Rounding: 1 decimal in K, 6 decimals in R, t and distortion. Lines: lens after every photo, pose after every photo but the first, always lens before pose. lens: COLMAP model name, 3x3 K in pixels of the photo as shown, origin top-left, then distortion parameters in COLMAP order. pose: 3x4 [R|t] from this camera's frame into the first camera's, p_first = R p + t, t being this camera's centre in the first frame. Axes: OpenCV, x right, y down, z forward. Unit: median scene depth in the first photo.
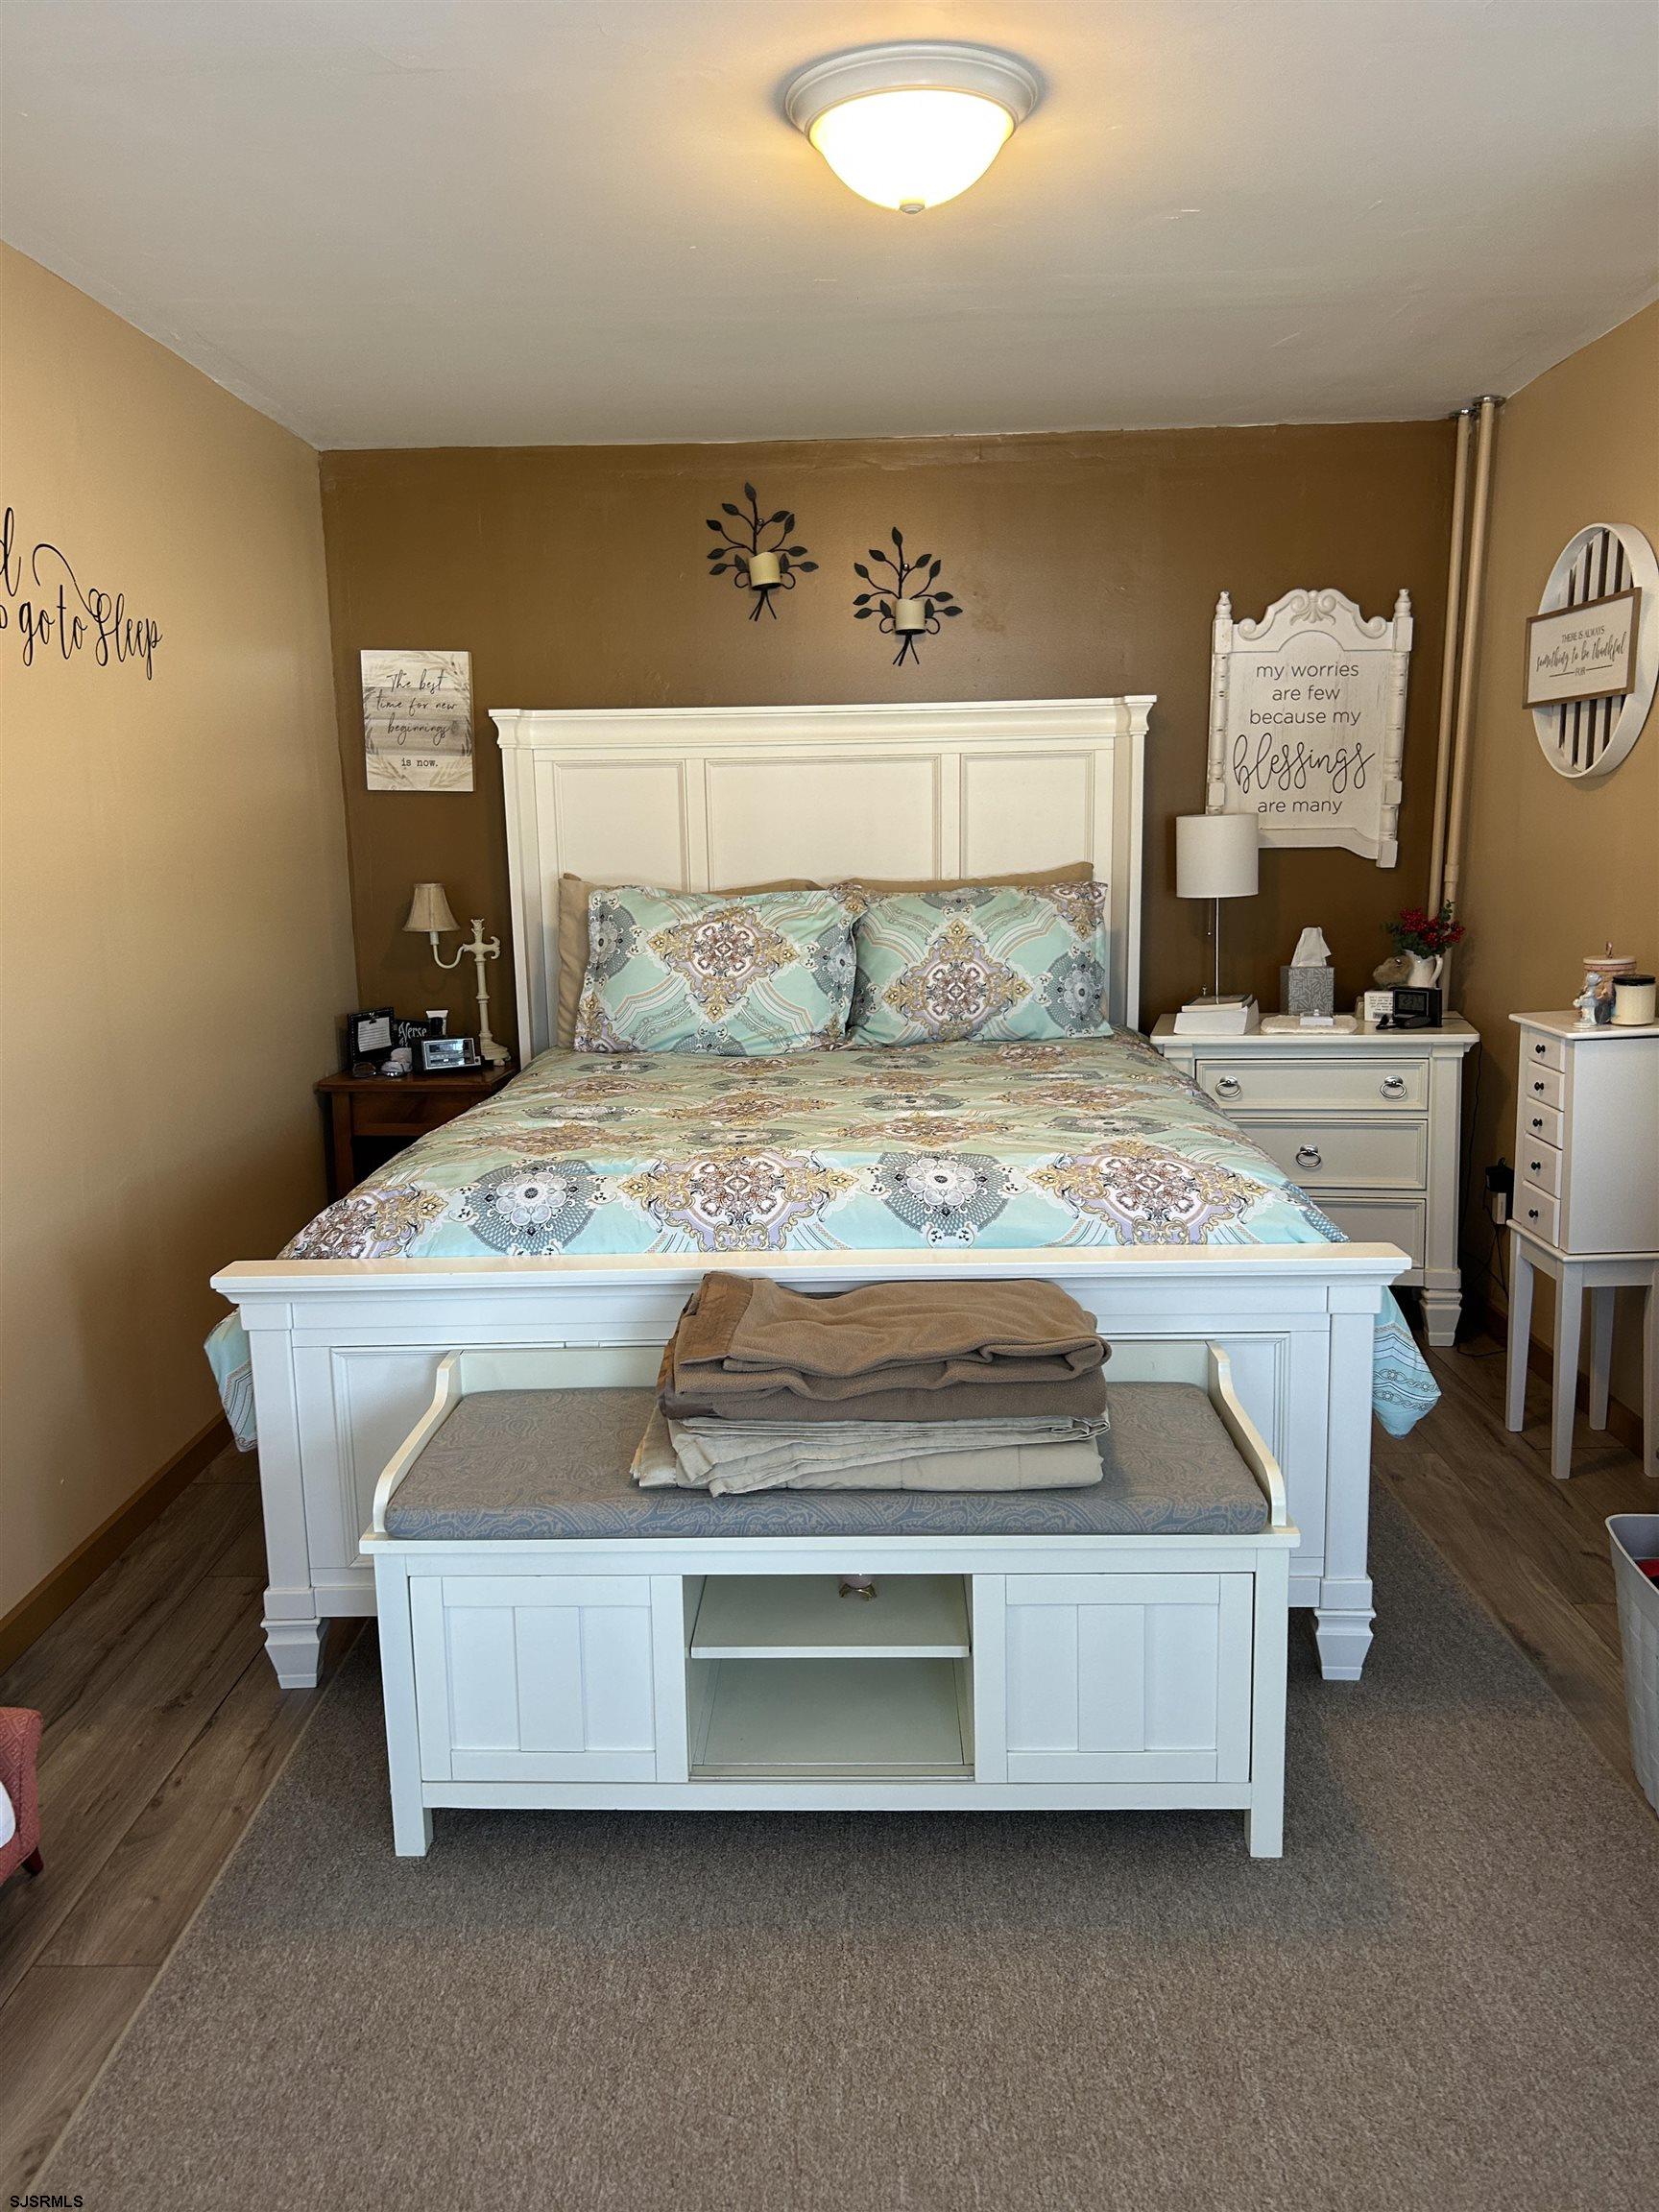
lens RADIAL K [[1656.8, 0, 829.5], [0, 1656.8, 1106.0], [0, 0, 1]] dist [0.038719, -0.042345]
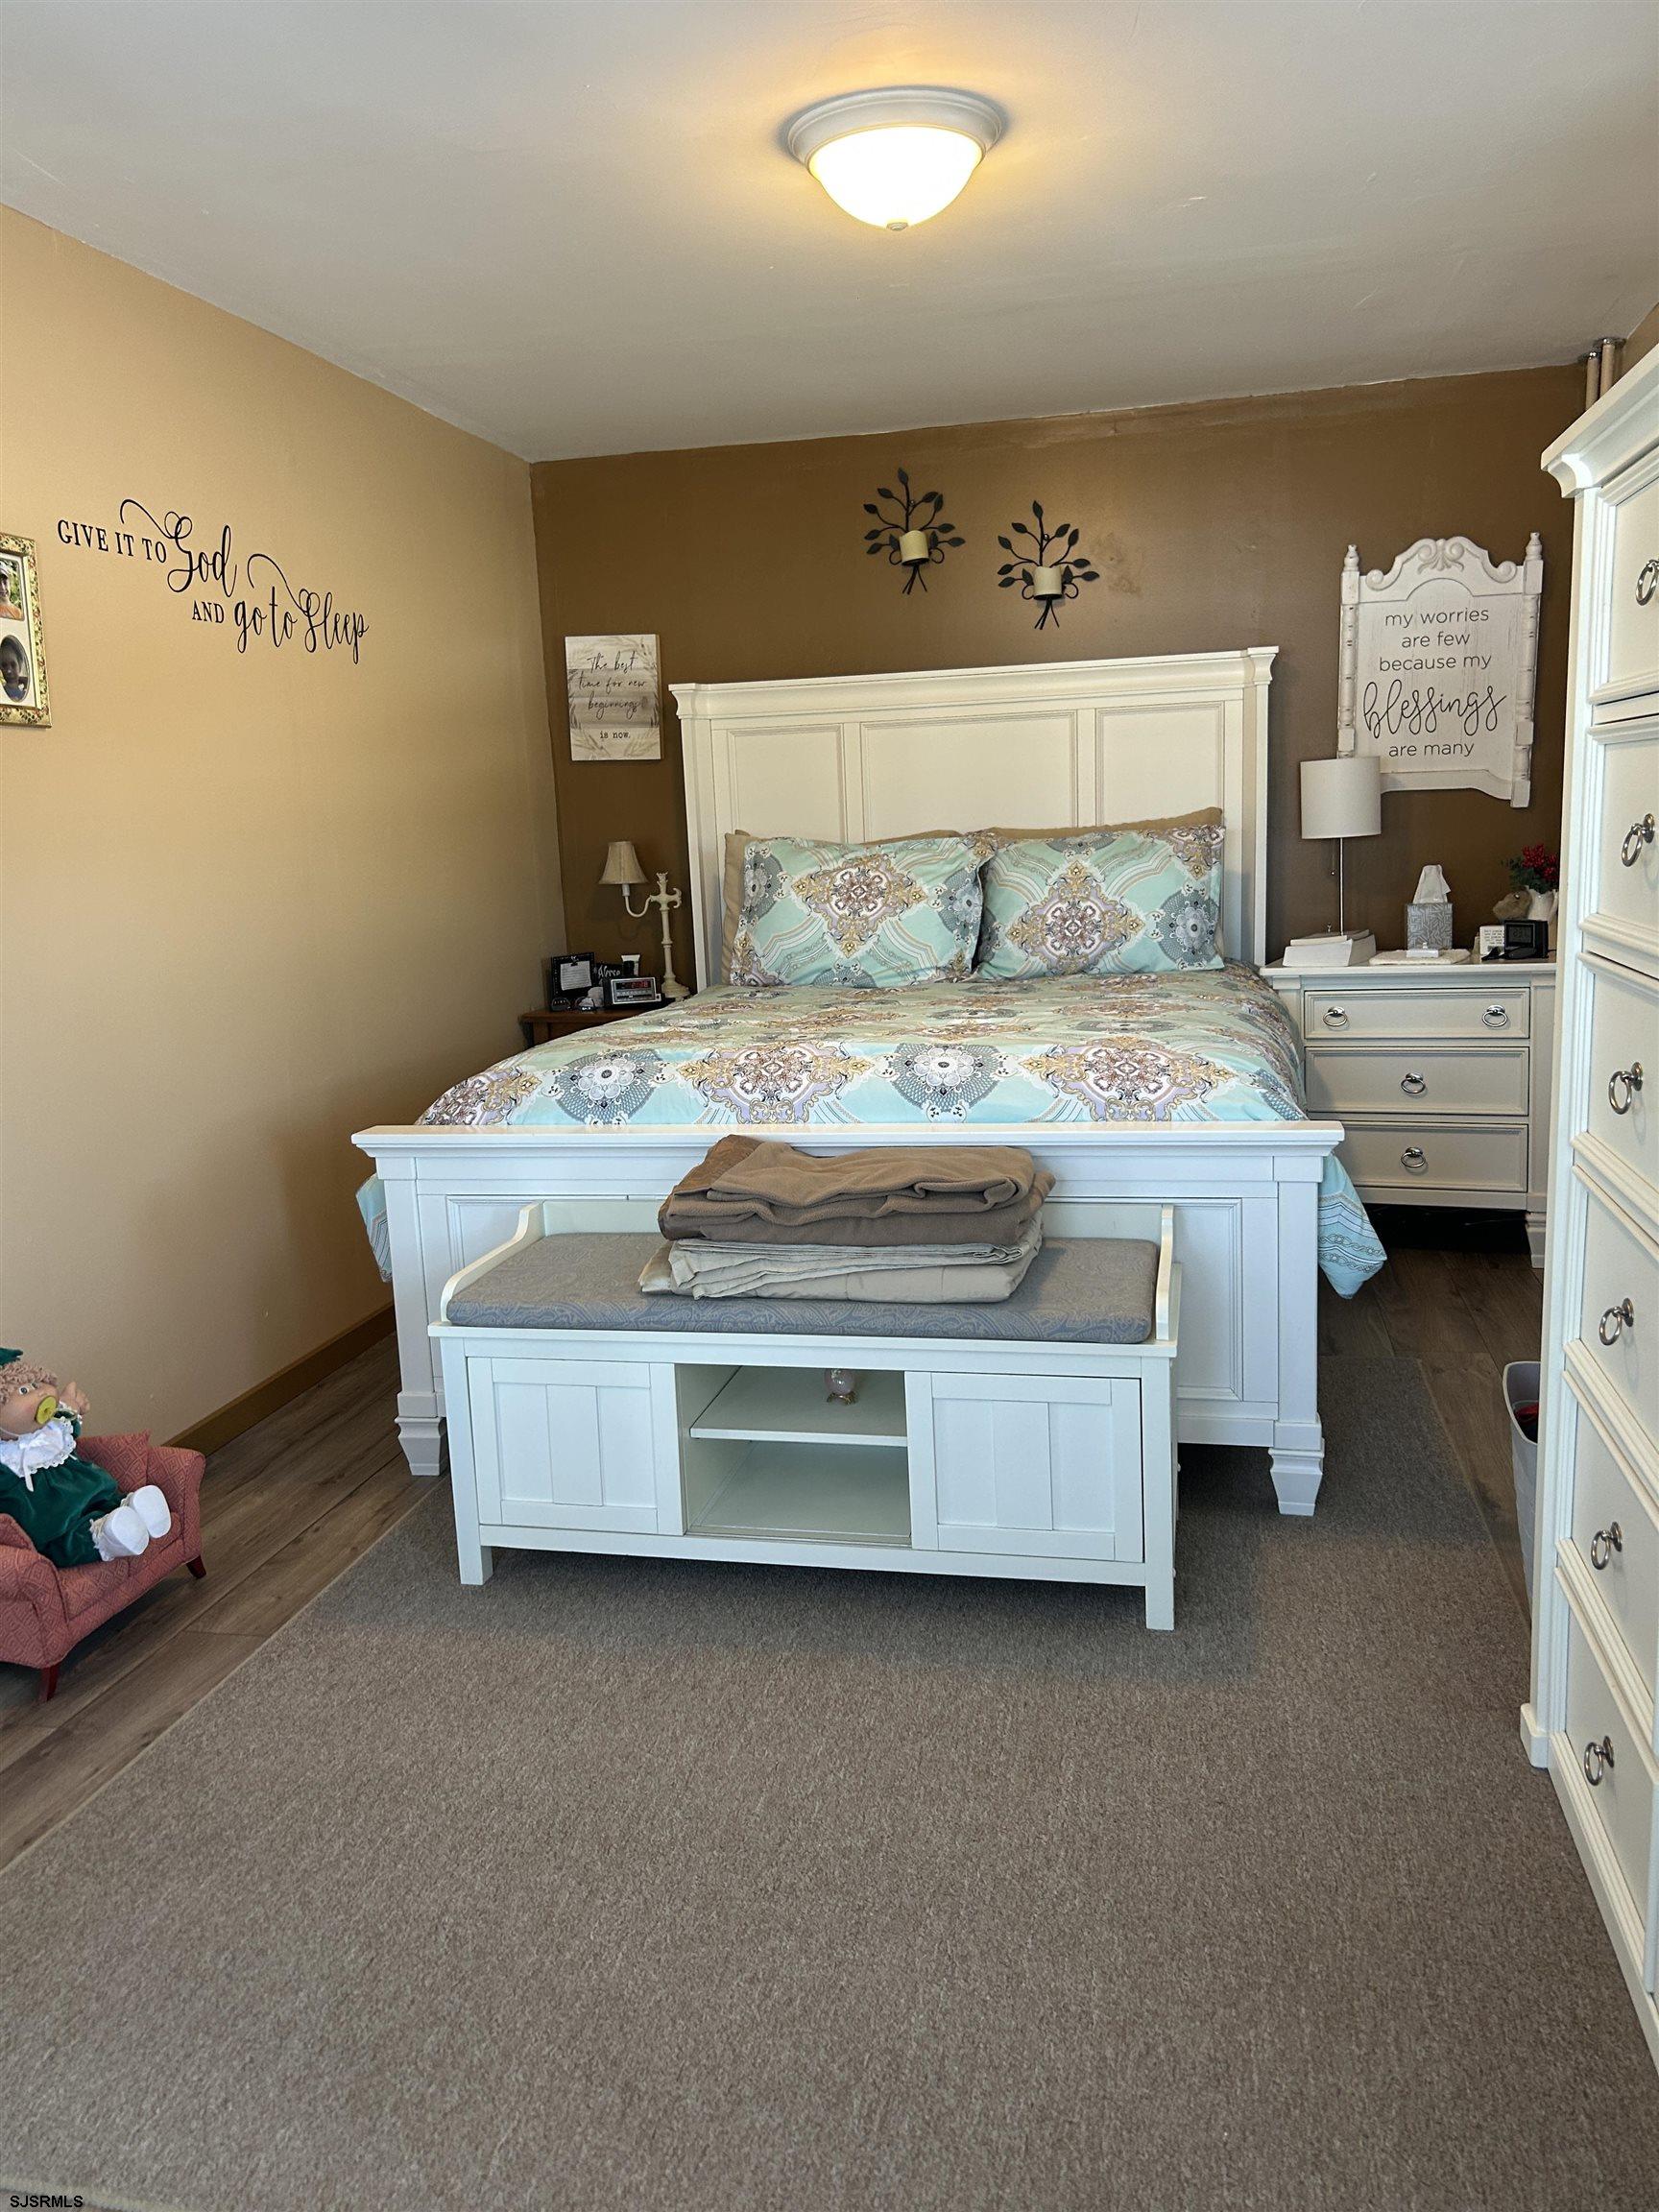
lens RADIAL K [[1635.7, 0, 826.7], [0, 1635.7, 1103.3], [0, 0, 1]] dist [0.065912, -0.128594]
pose [[0.982486, 0.011356, -0.185990, 0.119111], [-0.009832, 0.999910, 0.009118, 0.036961], [0.186077, -0.007129, 0.982509, -0.082835]]
